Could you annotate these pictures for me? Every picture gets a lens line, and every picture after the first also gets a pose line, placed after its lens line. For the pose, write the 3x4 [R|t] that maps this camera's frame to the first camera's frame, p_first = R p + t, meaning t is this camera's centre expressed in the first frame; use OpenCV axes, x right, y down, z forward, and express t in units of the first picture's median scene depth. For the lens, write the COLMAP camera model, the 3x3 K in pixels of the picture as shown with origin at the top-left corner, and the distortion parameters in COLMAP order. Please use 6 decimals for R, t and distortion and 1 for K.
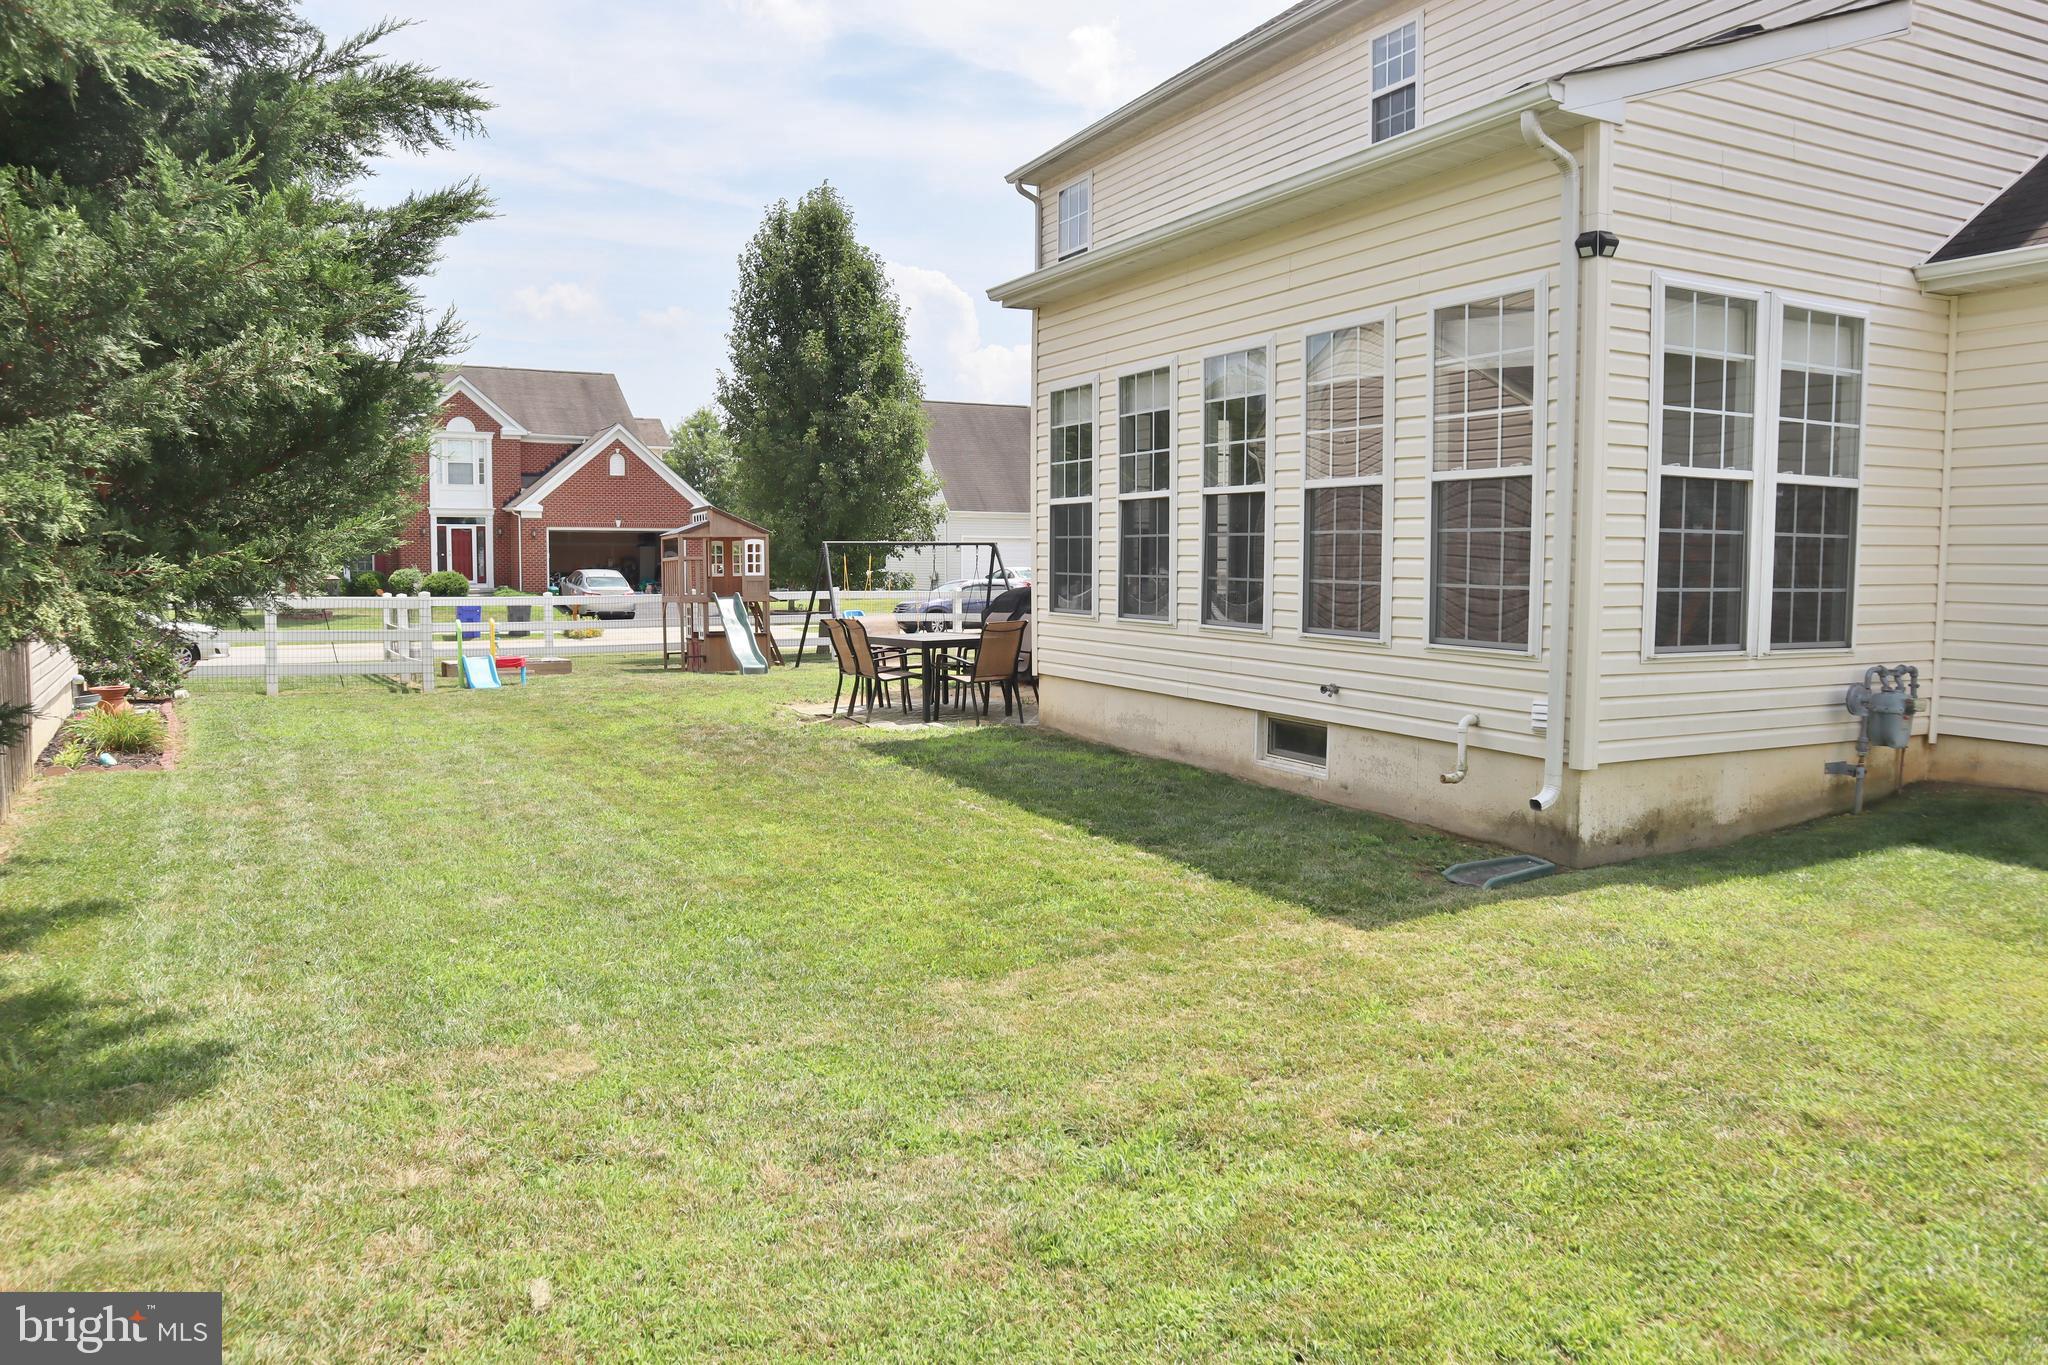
lens RADIAL K [[1416.1, 0, 1017.7], [0, 1416.1, 684.6], [0, 0, 1]] dist [-0.124383, 0.078857]
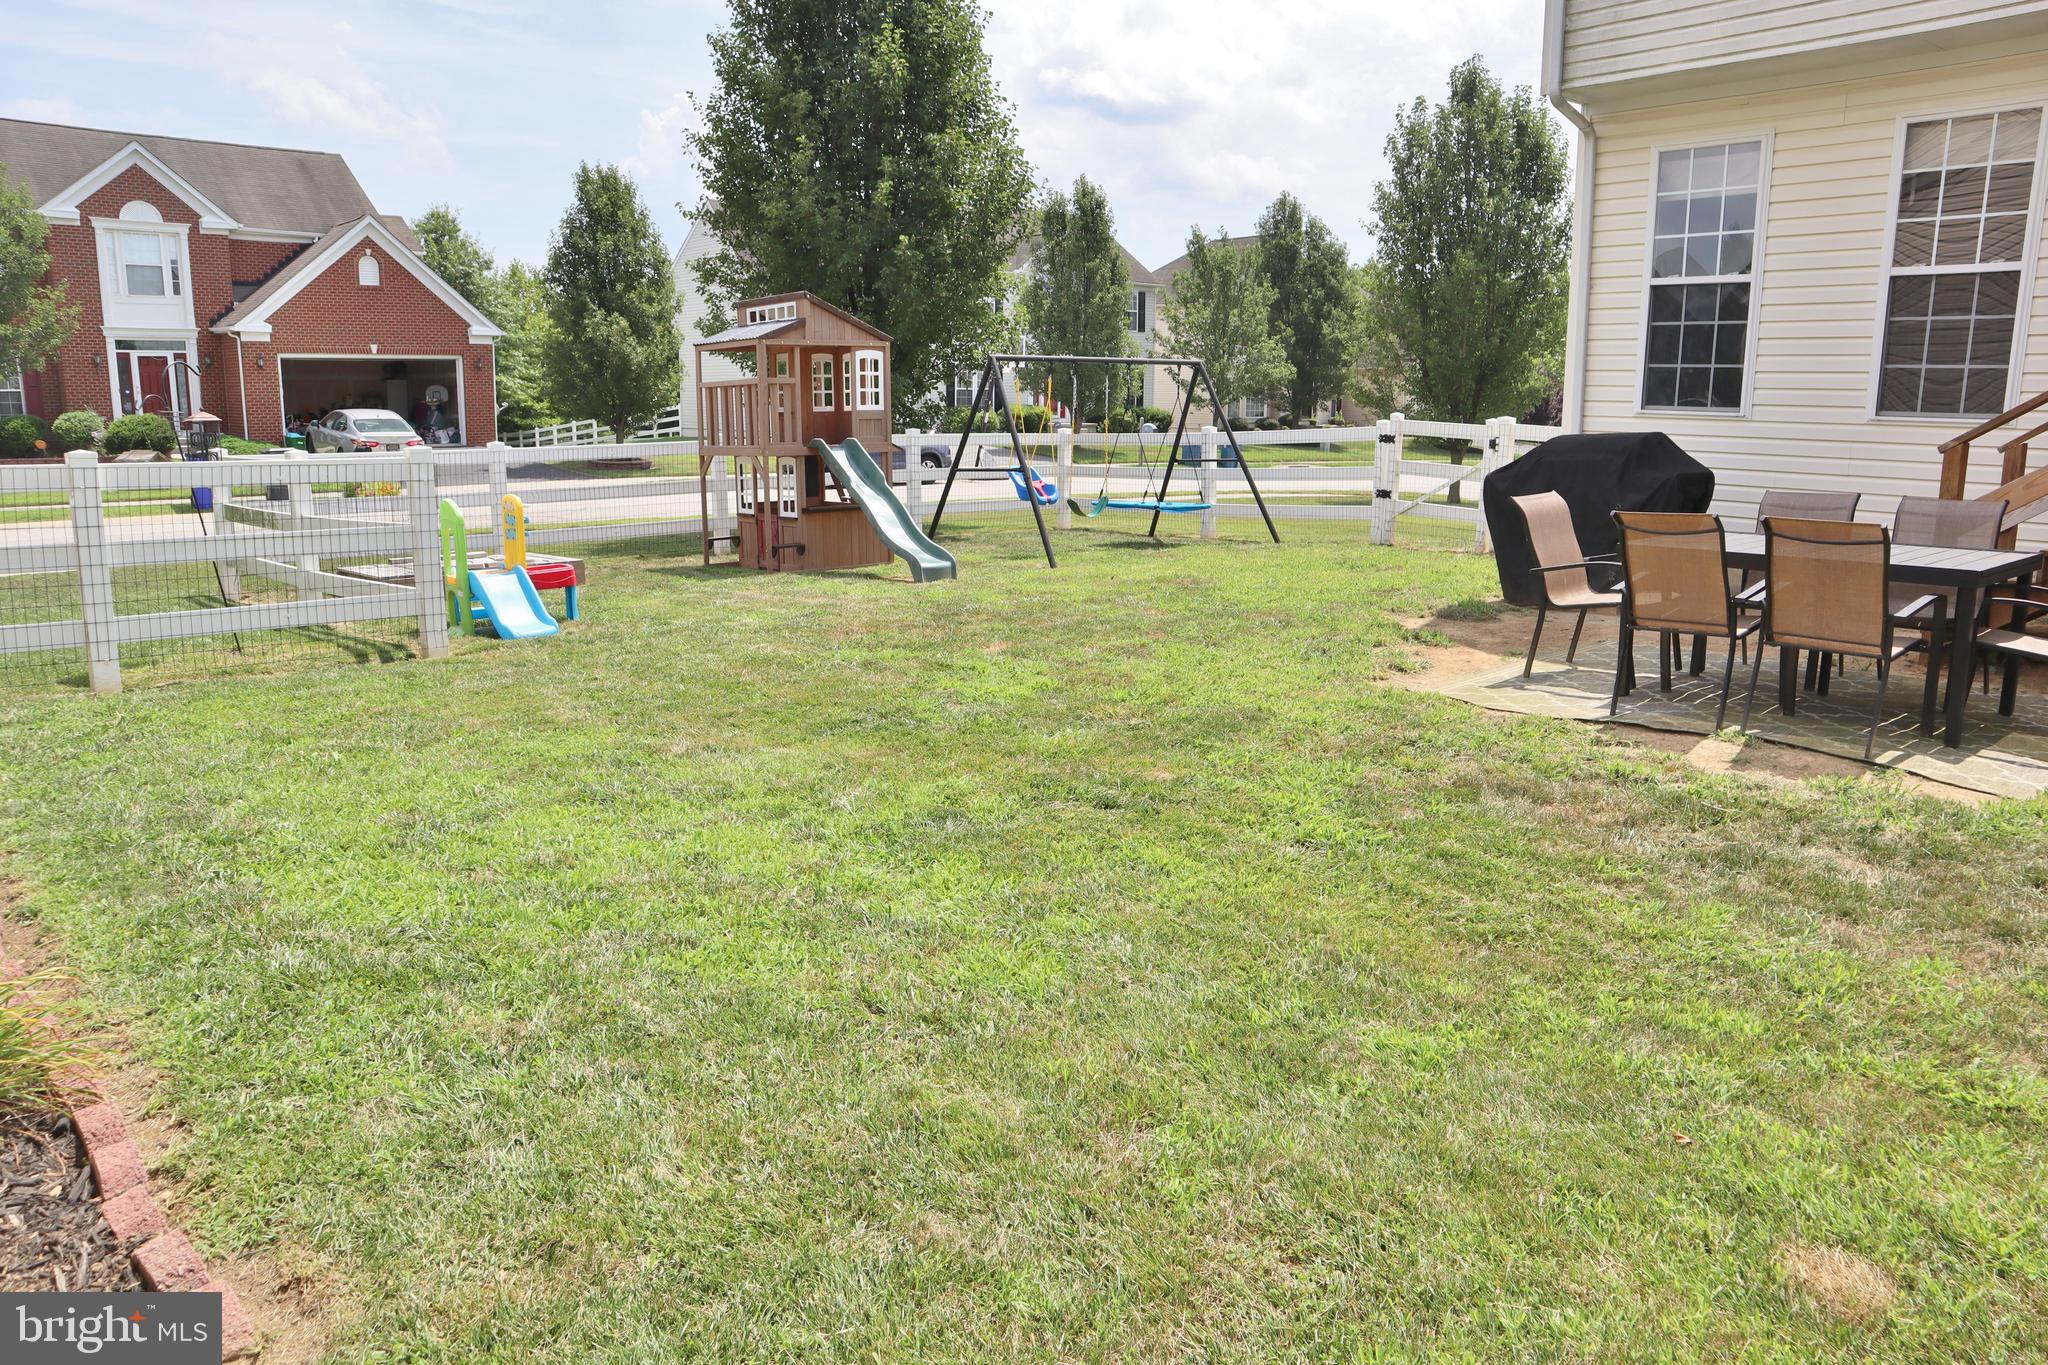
lens RADIAL K [[1416.1, 0, 1017.7], [0, 1416.1, 684.6], [0, 0, 1]] dist [-0.124383, 0.078857]
pose [[0.973177, -0.045906, 0.225430, -0.123658], [0.019962, 0.993043, 0.116044, -0.013187], [-0.229189, -0.108431, 0.967324, 0.175047]]
